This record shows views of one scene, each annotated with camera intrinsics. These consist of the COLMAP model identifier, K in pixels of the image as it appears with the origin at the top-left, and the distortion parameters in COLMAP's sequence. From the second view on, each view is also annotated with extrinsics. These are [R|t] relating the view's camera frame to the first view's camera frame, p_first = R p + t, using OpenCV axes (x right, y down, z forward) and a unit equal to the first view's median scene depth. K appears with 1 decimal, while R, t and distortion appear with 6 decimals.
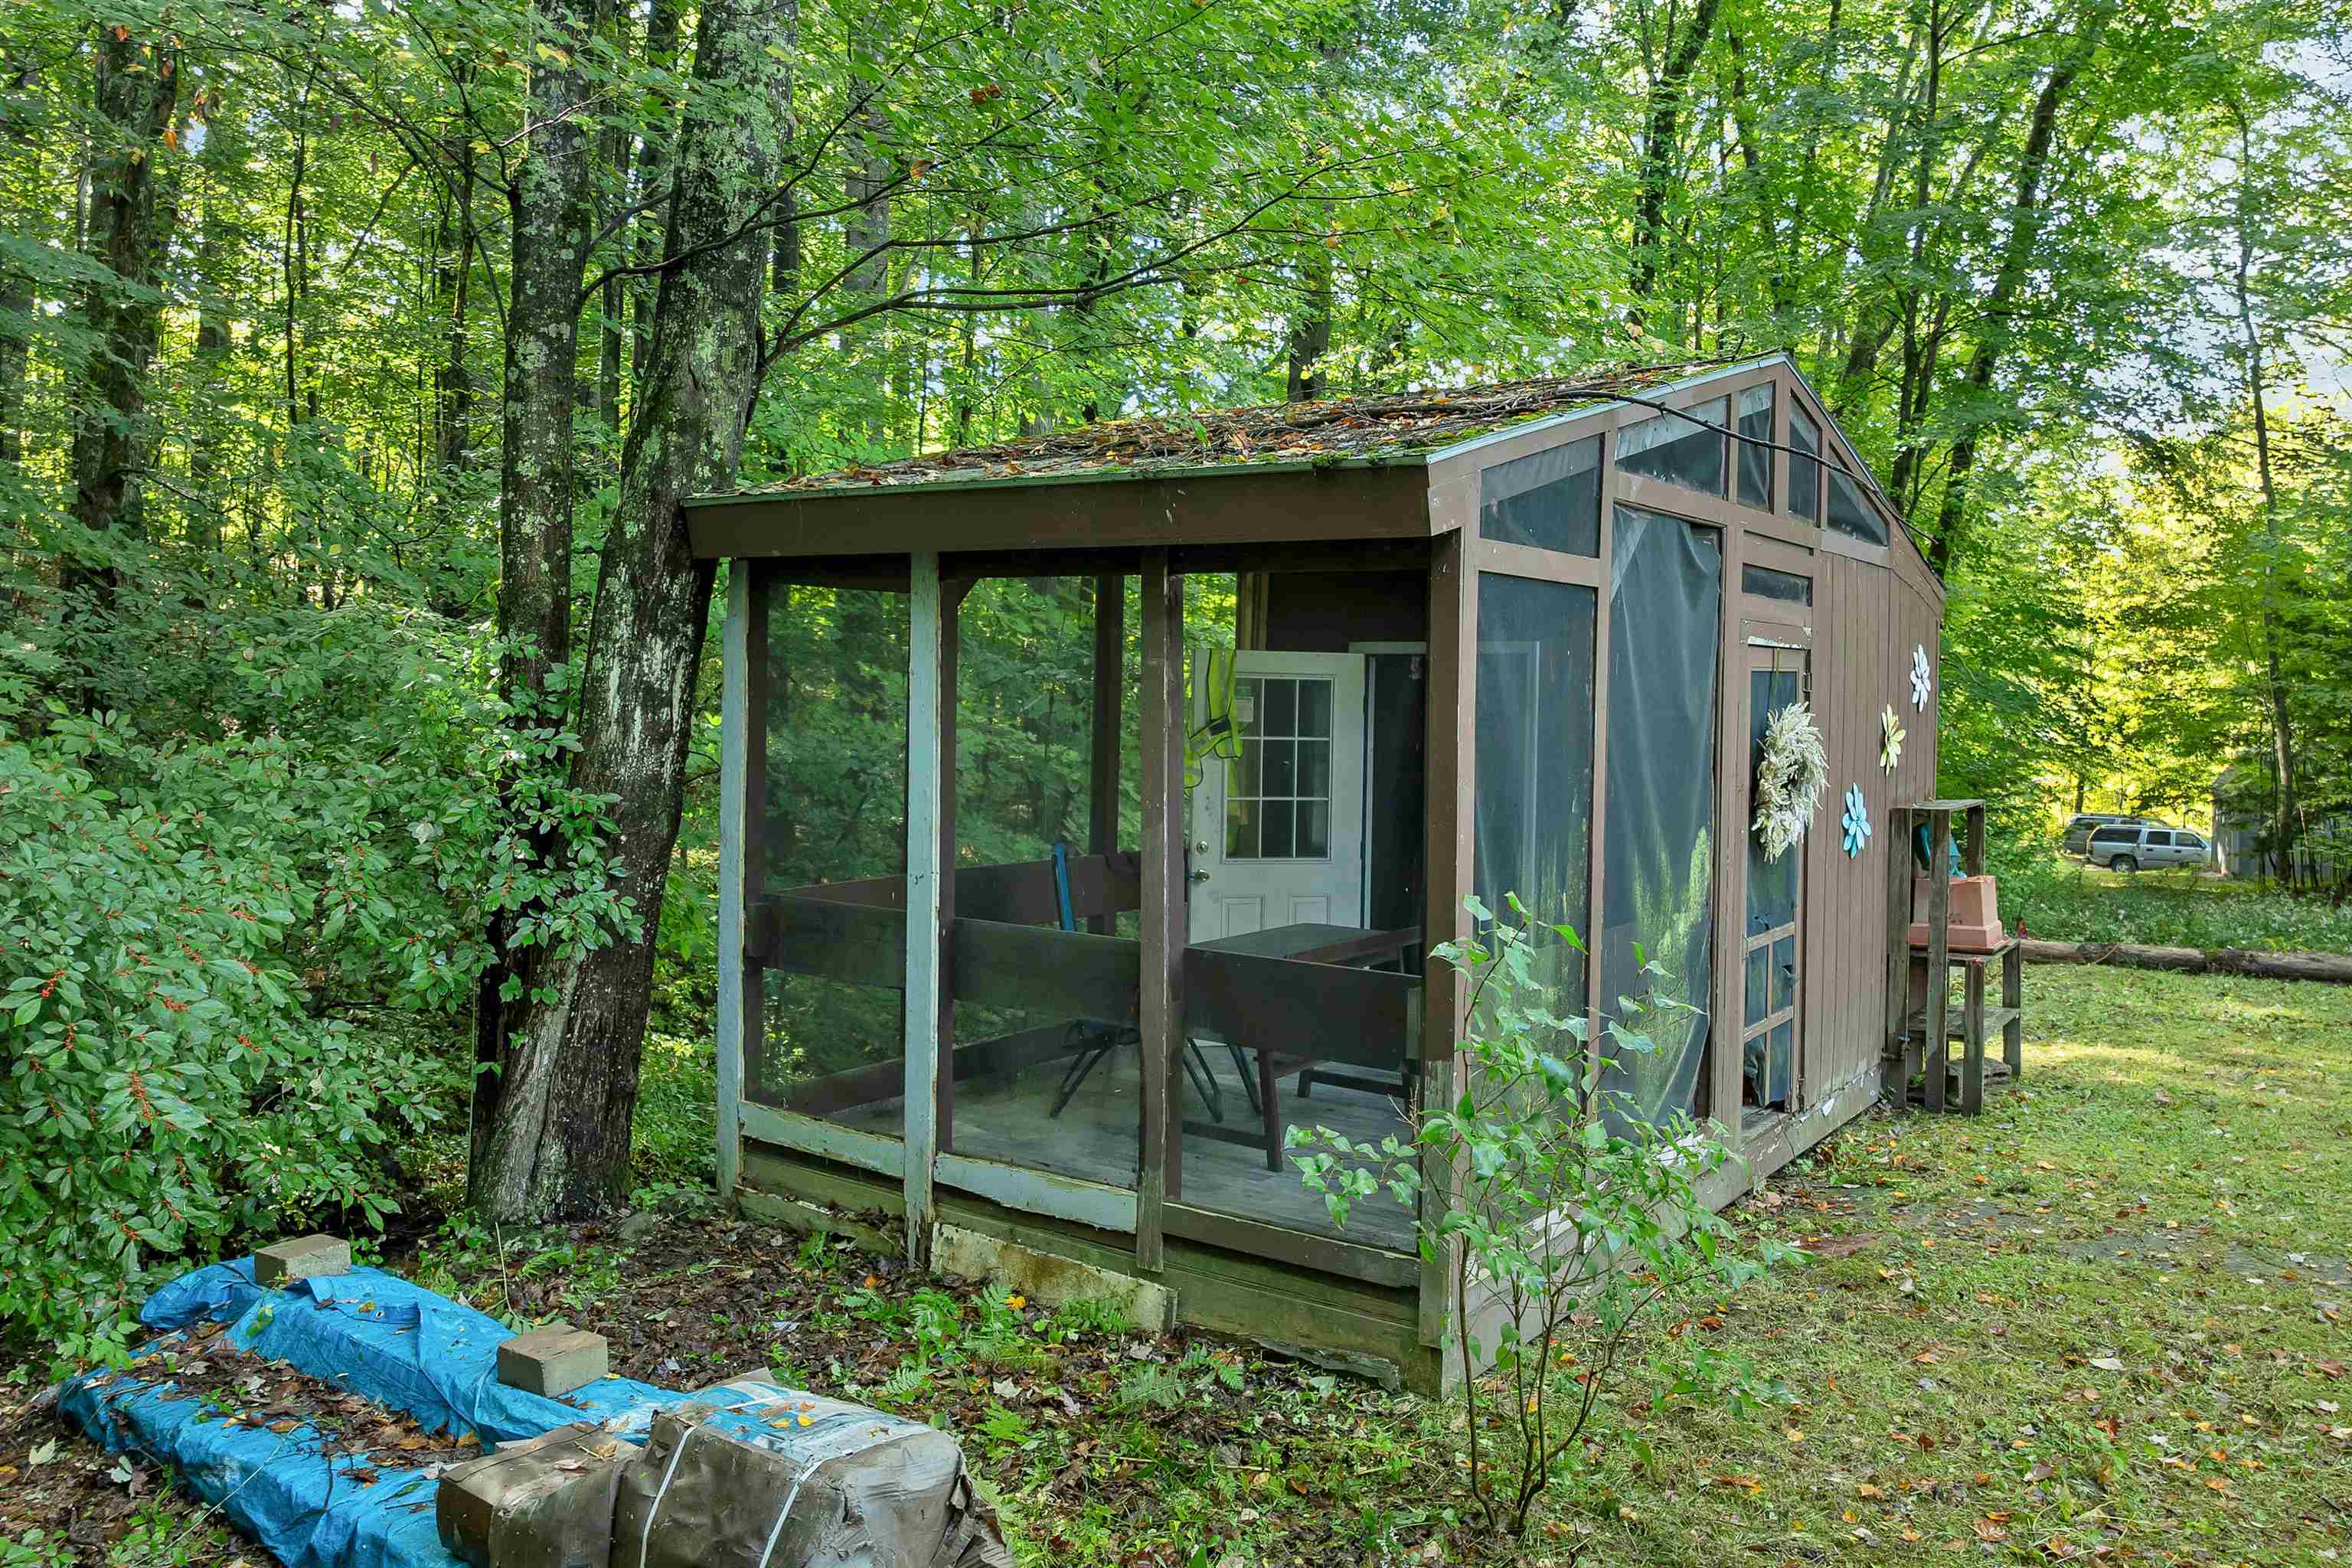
lens RADIAL K [[1733.9, 0, 1169.6], [0, 1733.9, 695.8], [0, 0, 1]] dist [-0.050888, 0.008393]
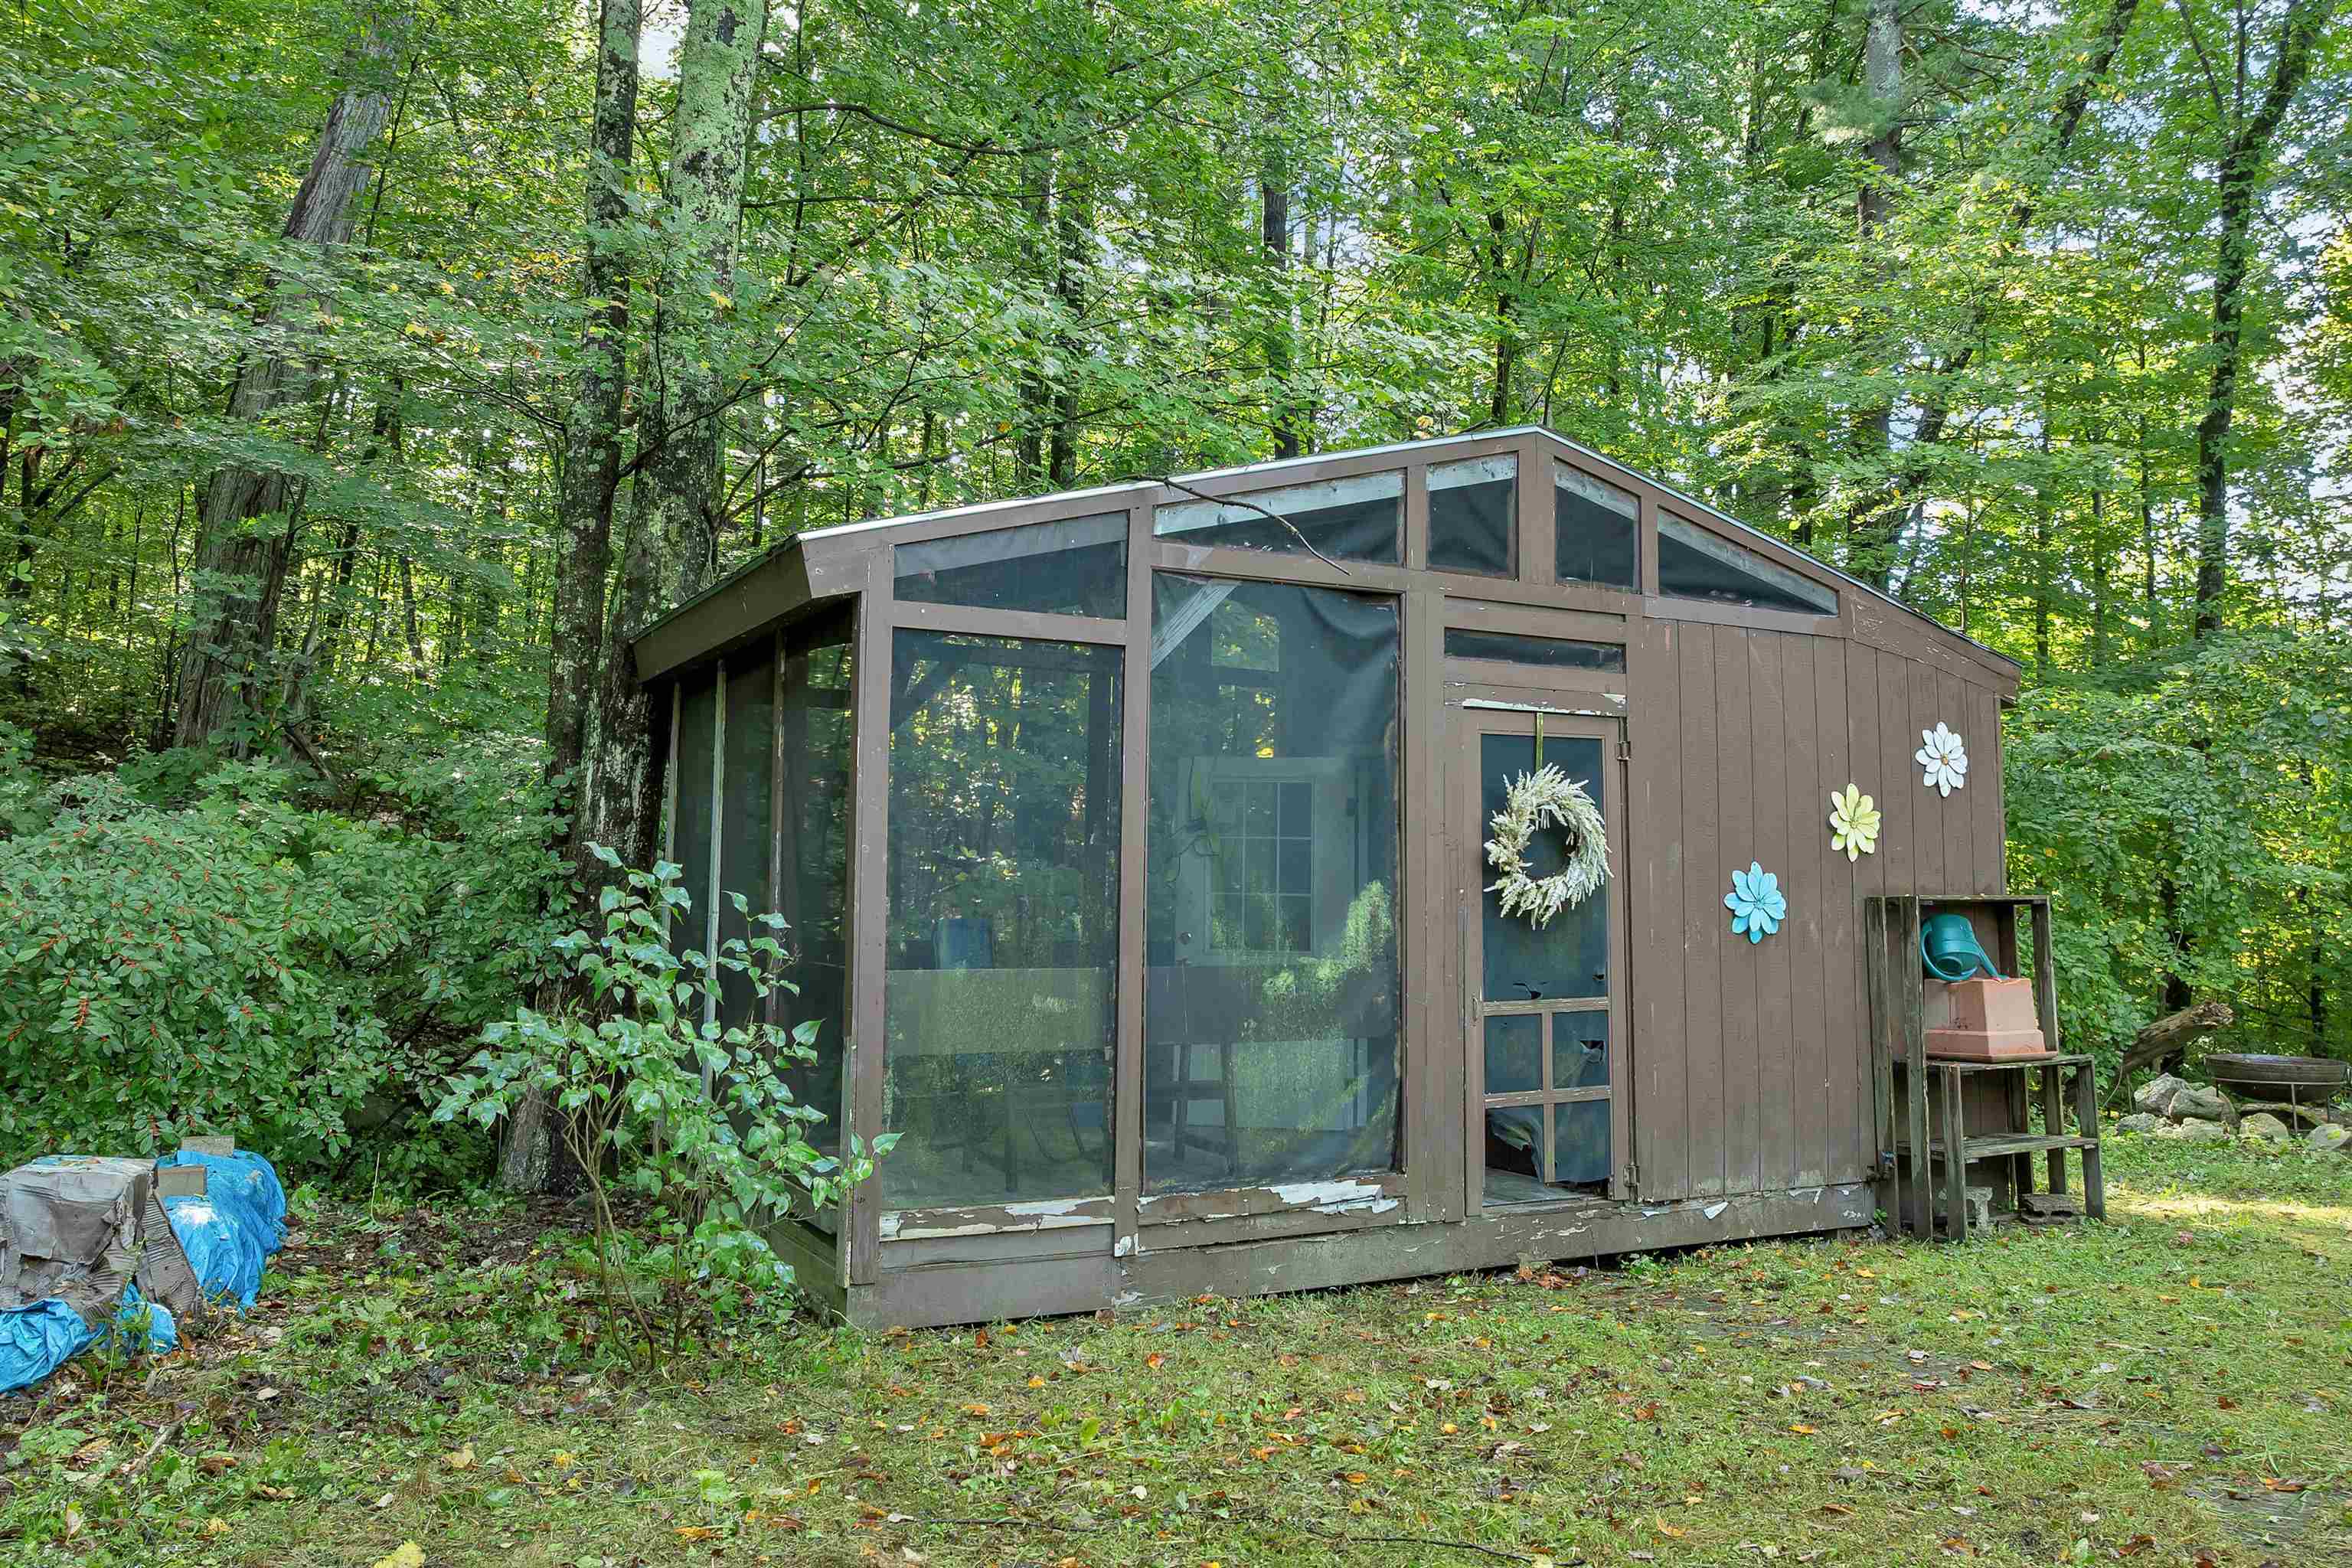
lens RADIAL K [[1733.9, 0, 1169.6], [0, 1733.9, 695.8], [0, 0, 1]] dist [-0.050888, 0.008393]
pose [[0.892426, -0.058888, -0.447334, 0.664157], [0.002812, 0.992153, -0.125000, 0.094386], [0.451185, 0.110295, 0.885589, 0.020008]]
